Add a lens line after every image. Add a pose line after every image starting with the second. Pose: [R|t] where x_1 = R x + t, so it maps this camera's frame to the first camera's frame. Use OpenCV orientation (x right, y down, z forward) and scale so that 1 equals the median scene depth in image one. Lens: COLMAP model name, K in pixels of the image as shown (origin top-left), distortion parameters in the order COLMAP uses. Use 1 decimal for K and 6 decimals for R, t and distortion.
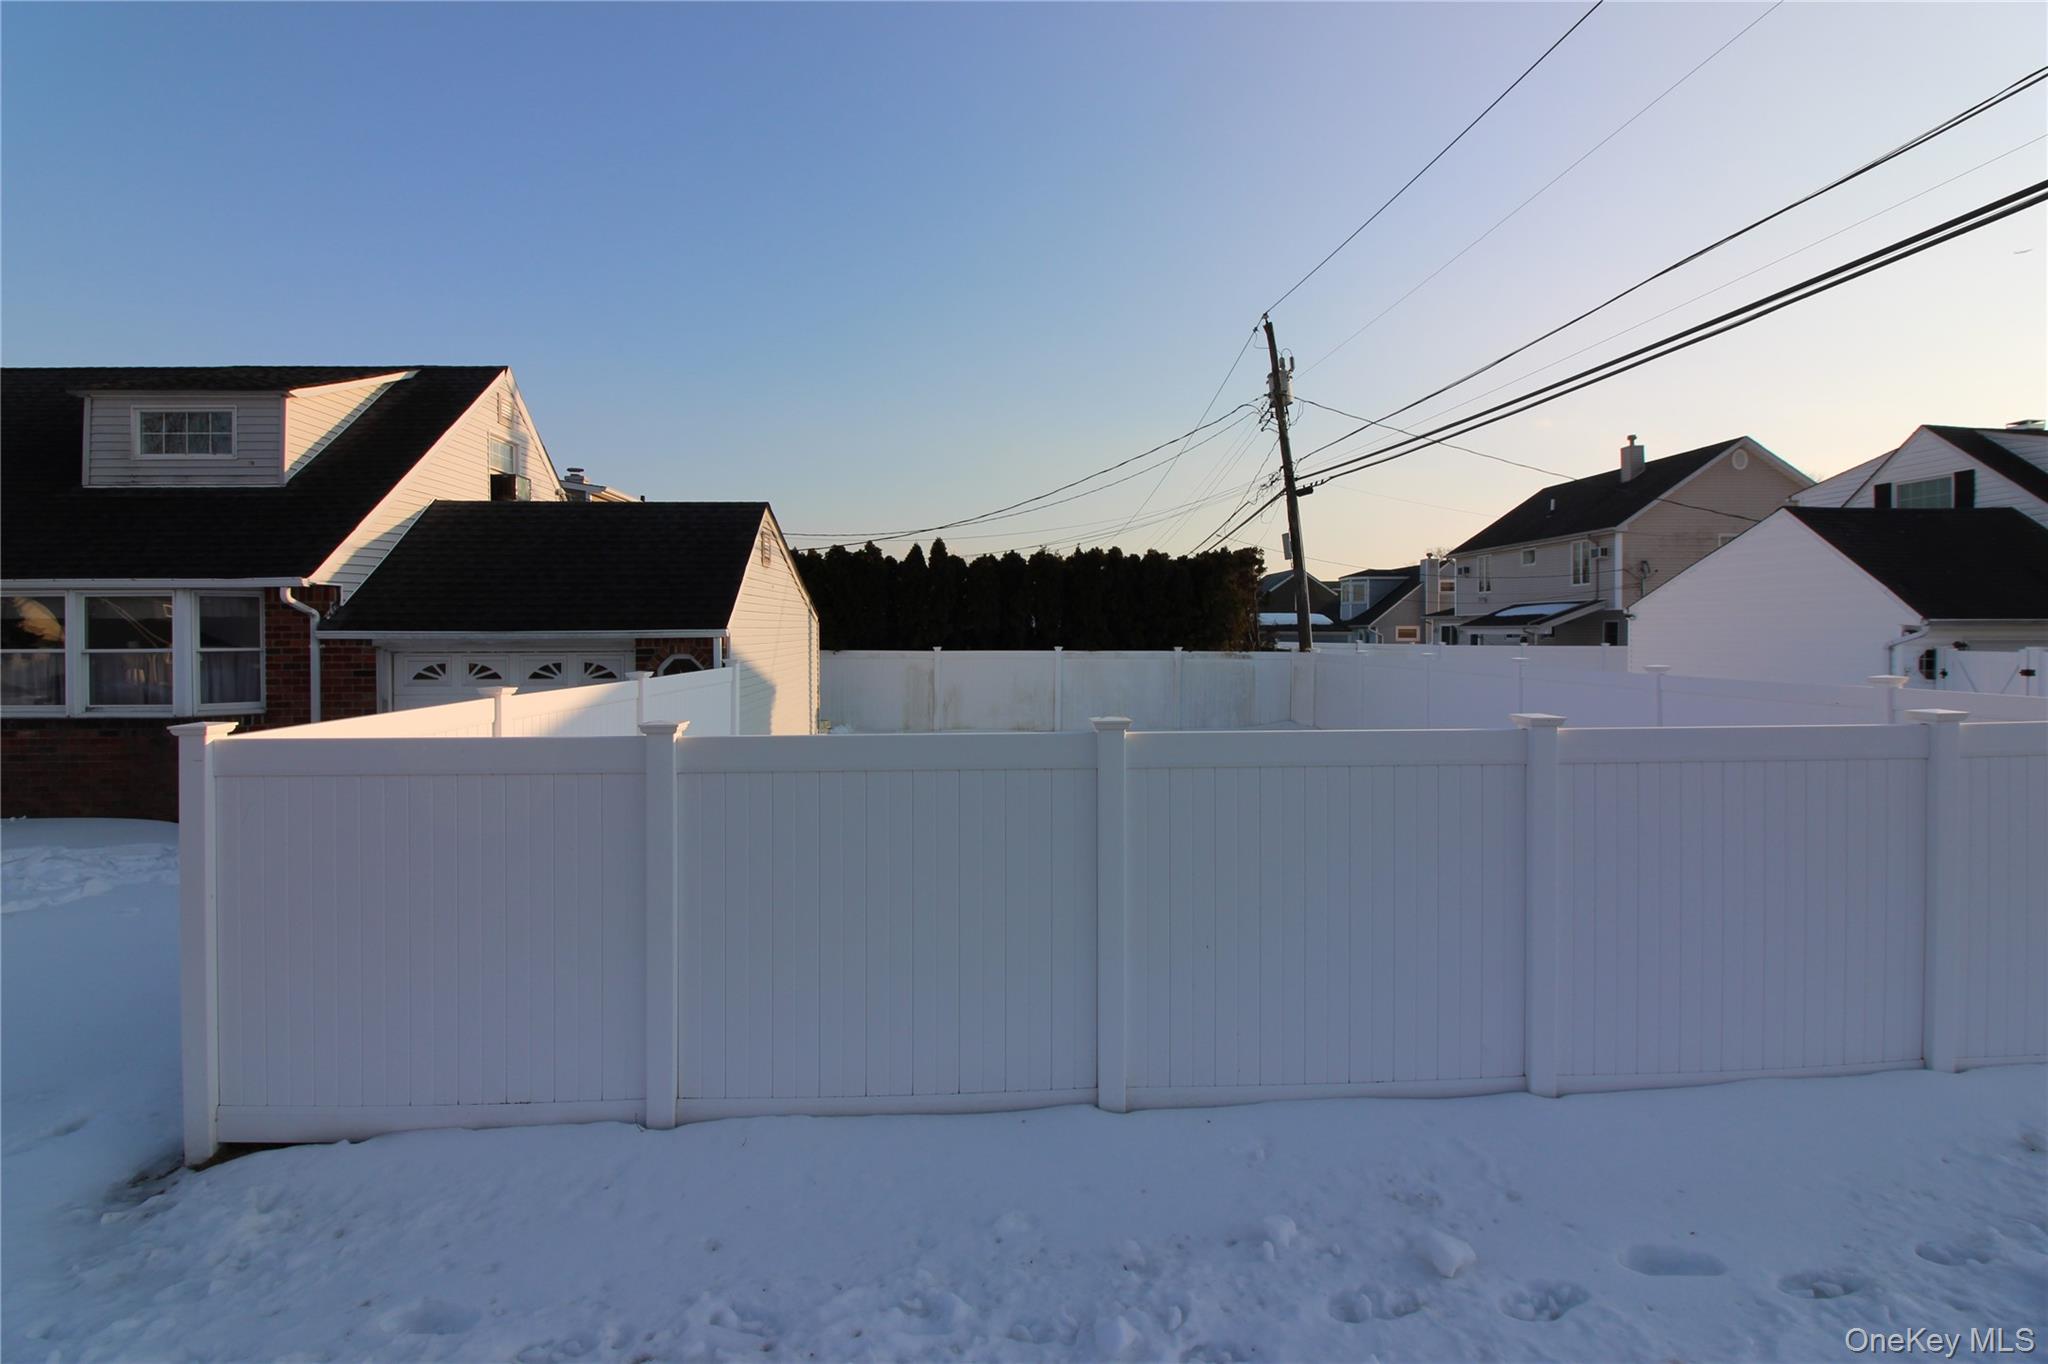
lens RADIAL K [[969.4, 0, 1019.6], [0, 969.4, 650.9], [0, 0, 1]] dist [-0.007740, -0.000845]
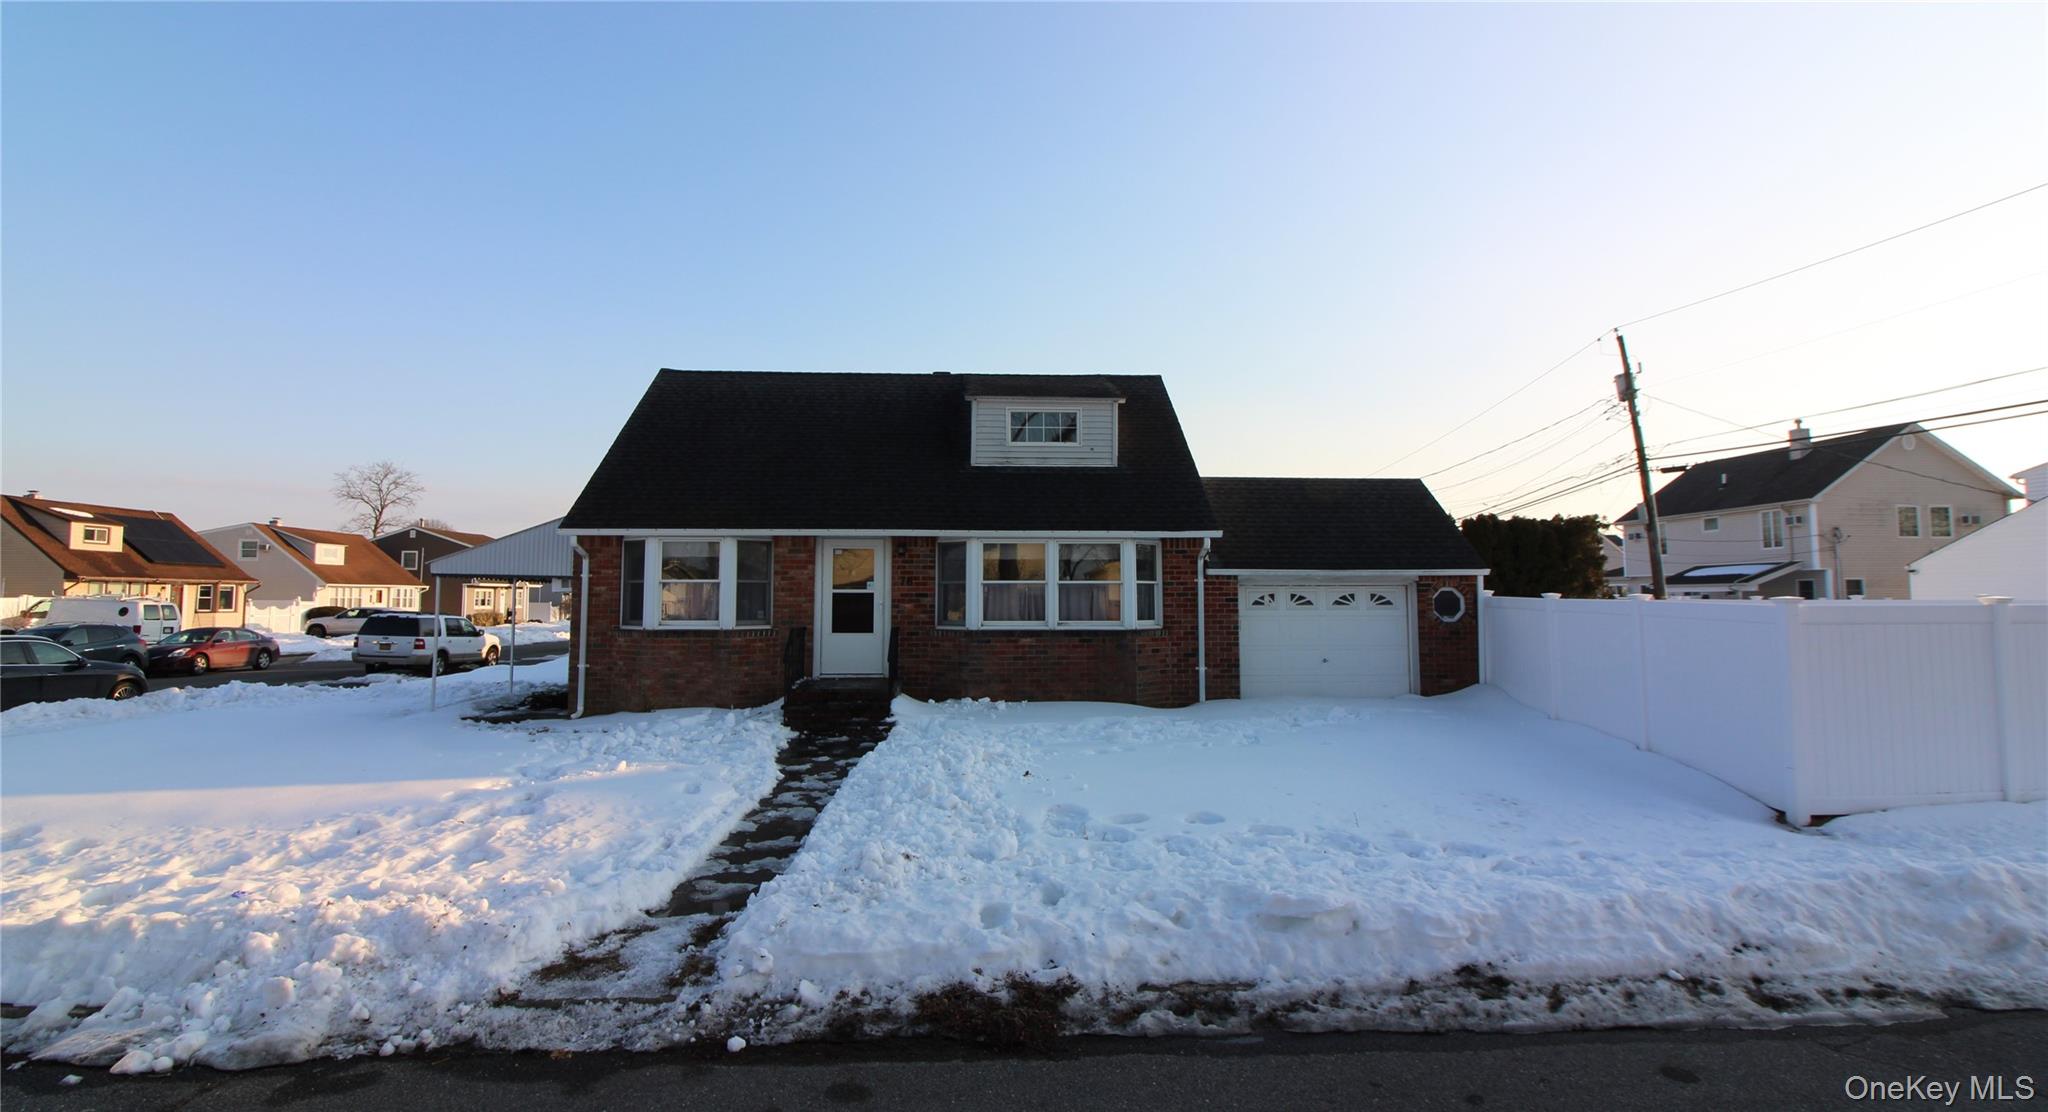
lens RADIAL K [[951.8, 0, 1024.0], [0, 951.8, 556.0], [0, 0, 1]] dist [-0.001476, -0.000323]
pose [[0.999964, 0.003499, 0.007770, -0.504370], [-0.002995, 0.997950, -0.063935, 0.024852], [-0.007978, 0.063909, 0.997924, -0.191426]]
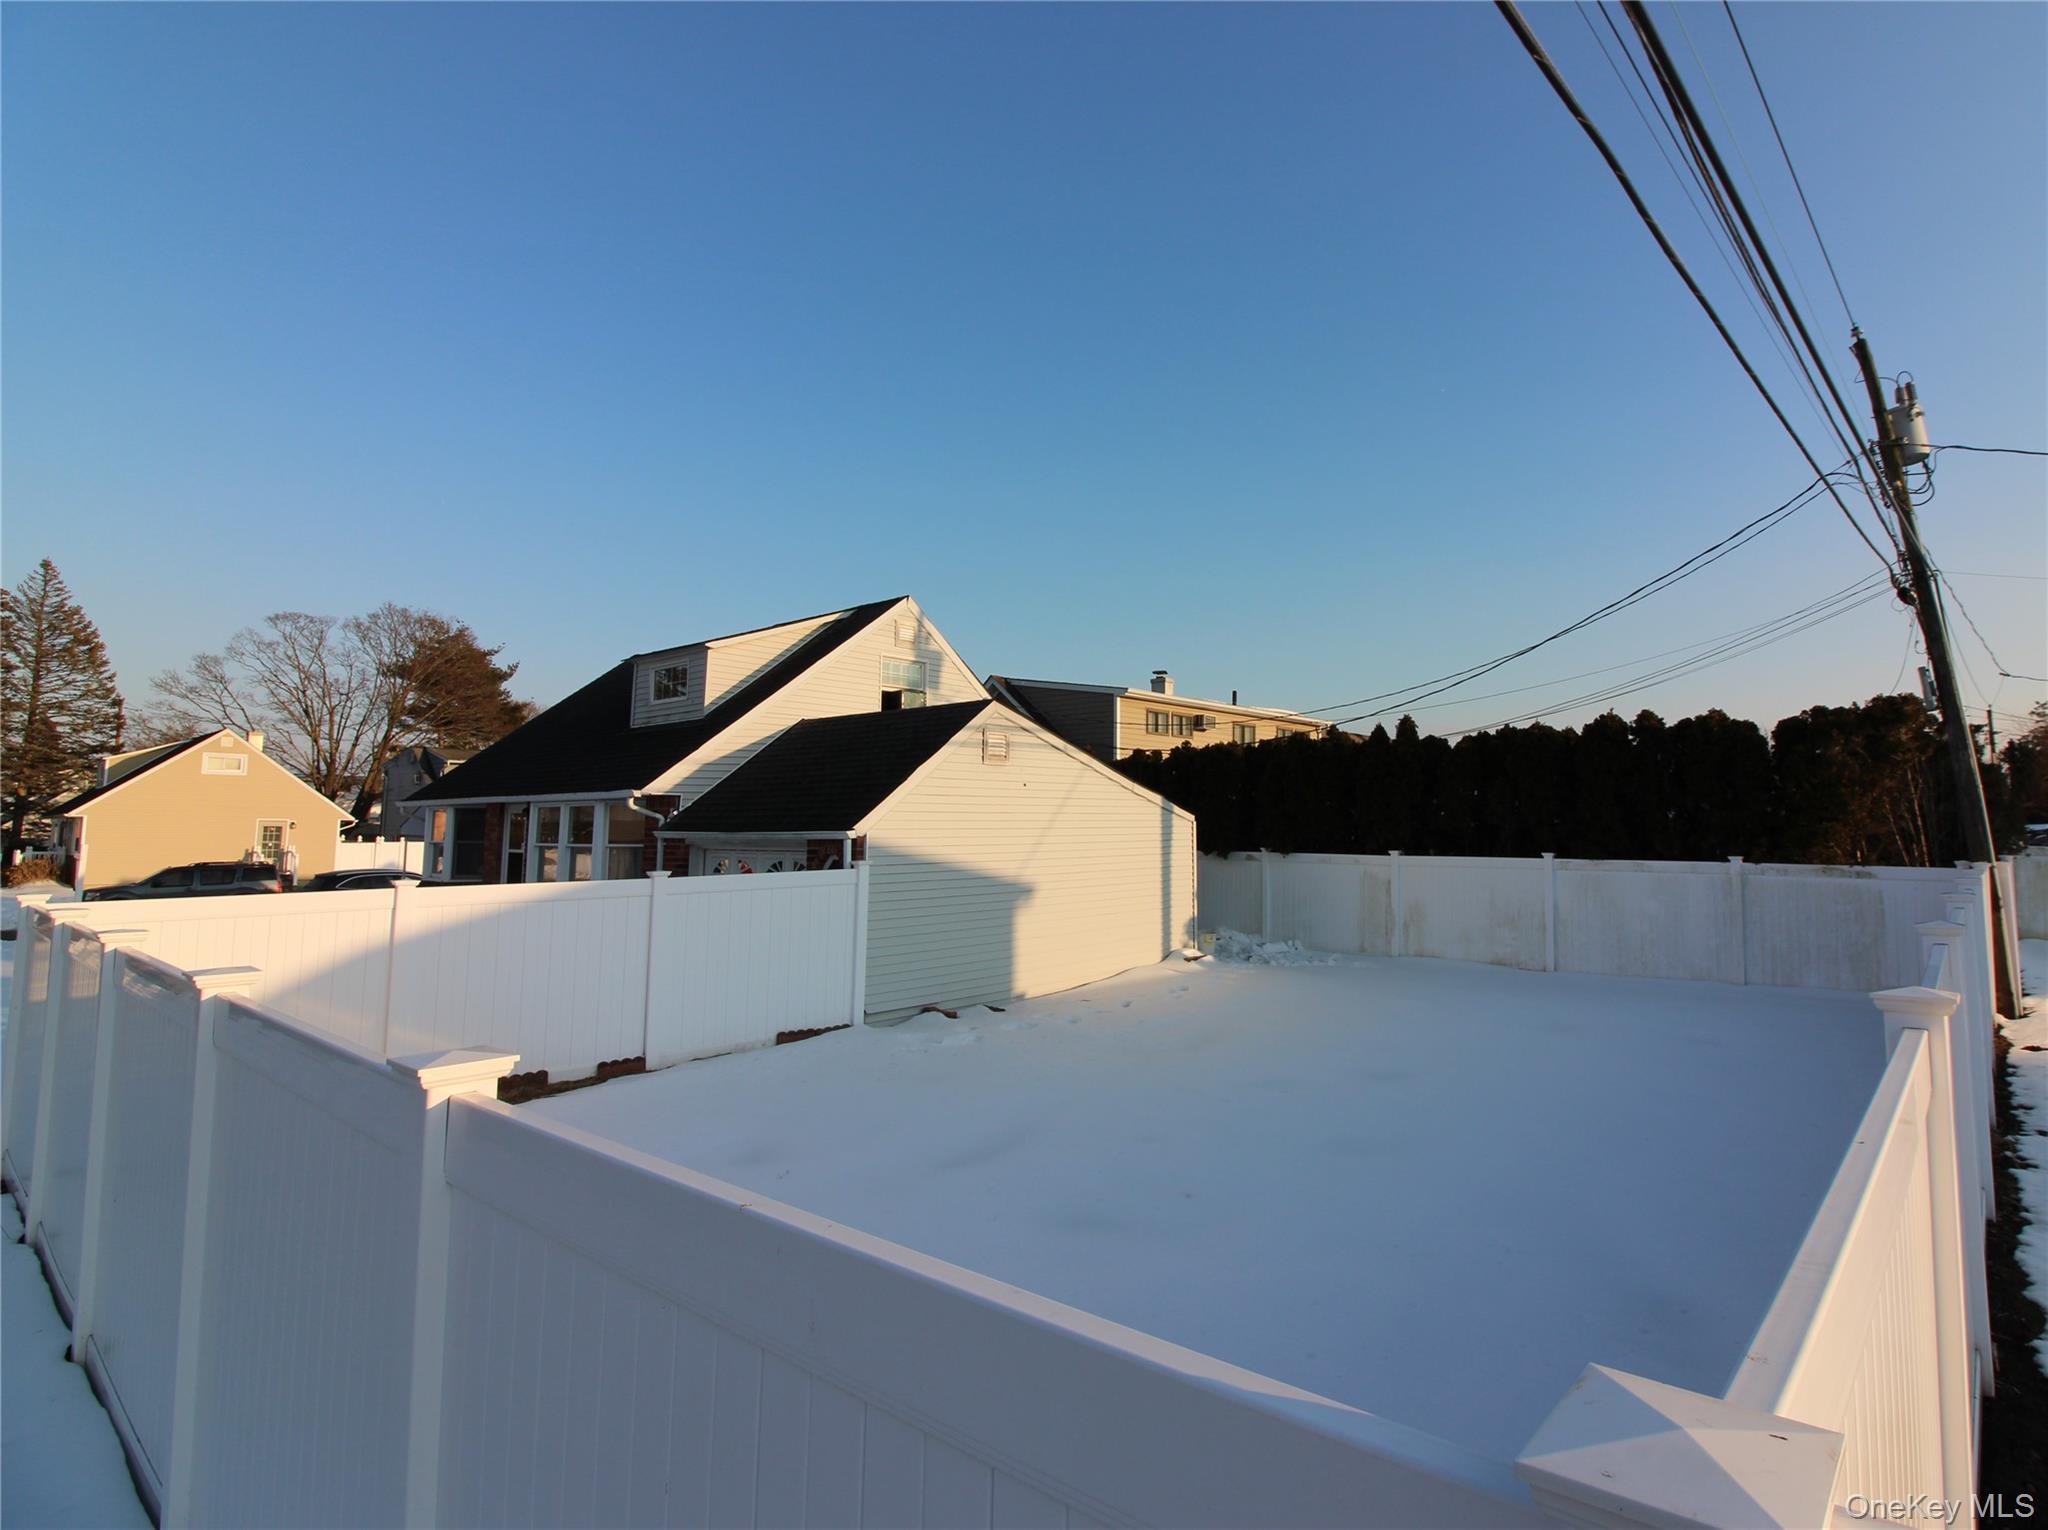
lens RADIAL K [[1035.8, 0, 1027.9], [0, 1035.8, 743.0], [0, 0, 1]] dist [-0.000006, -0.000221]
pose [[0.745438, -0.053397, -0.664433, 0.276597], [-0.014359, 0.995269, -0.096094, -0.006328], [0.666420, 0.081173, 0.741144, 0.157959]]
